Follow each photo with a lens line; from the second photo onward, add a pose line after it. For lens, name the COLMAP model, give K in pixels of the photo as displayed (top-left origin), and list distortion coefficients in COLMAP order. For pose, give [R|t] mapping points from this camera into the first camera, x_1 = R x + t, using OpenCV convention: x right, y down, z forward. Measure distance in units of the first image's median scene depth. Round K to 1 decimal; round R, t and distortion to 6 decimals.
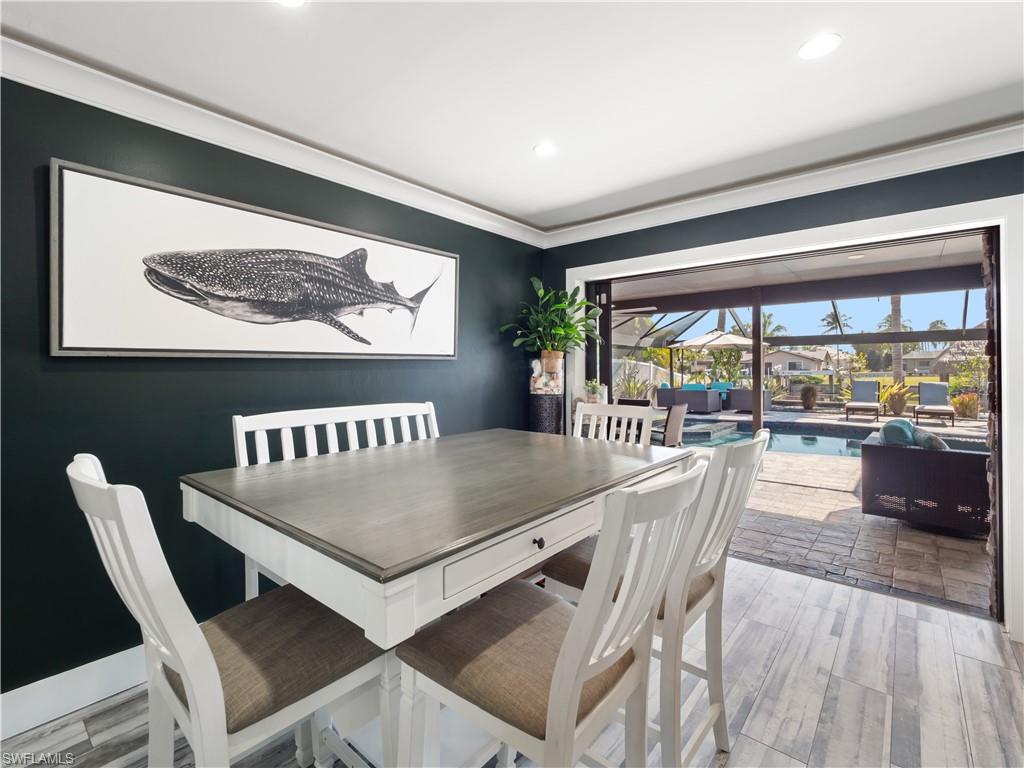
lens RADIAL K [[461.0, 0, 497.8], [0, 461.0, 364.4], [0, 0, 1]] dist [0.001638, -0.000245]
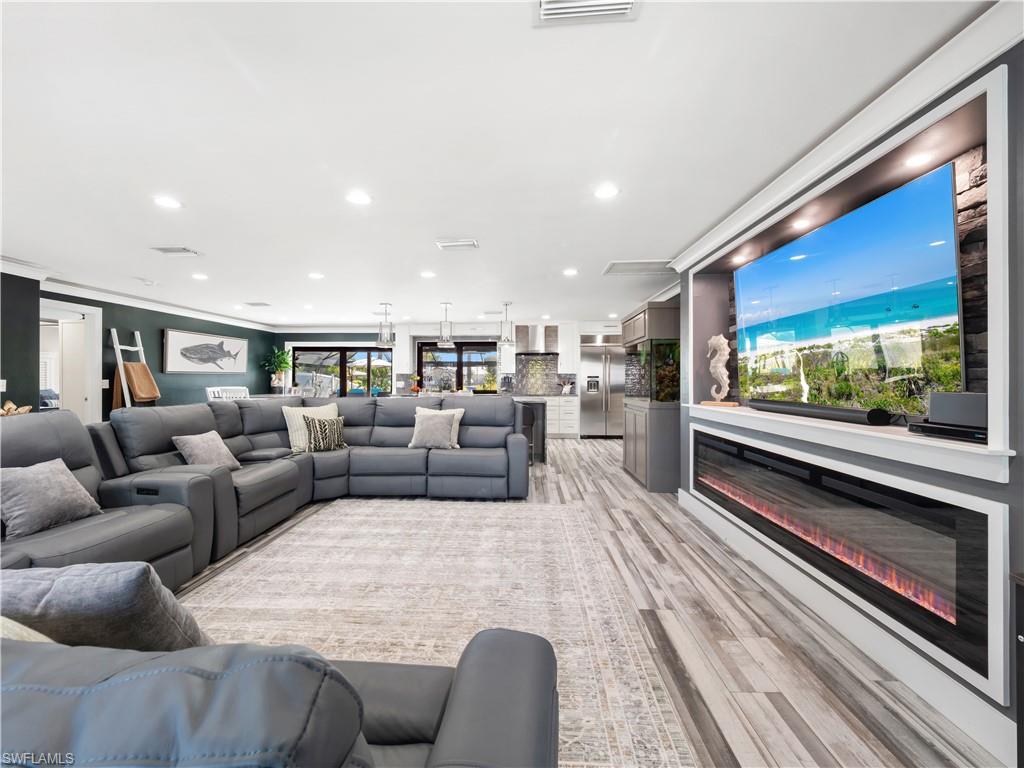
lens RADIAL K [[432.7, 0, 506.1], [0, 432.7, 378.8], [0, 0, 1]] dist [-0.004614, -0.000108]
pose [[0.778748, 0.004110, 0.627323, -0.597402], [-0.006354, 0.999979, 0.001337, 0.005951], [-0.627304, -0.005027, 0.778758, -2.501133]]
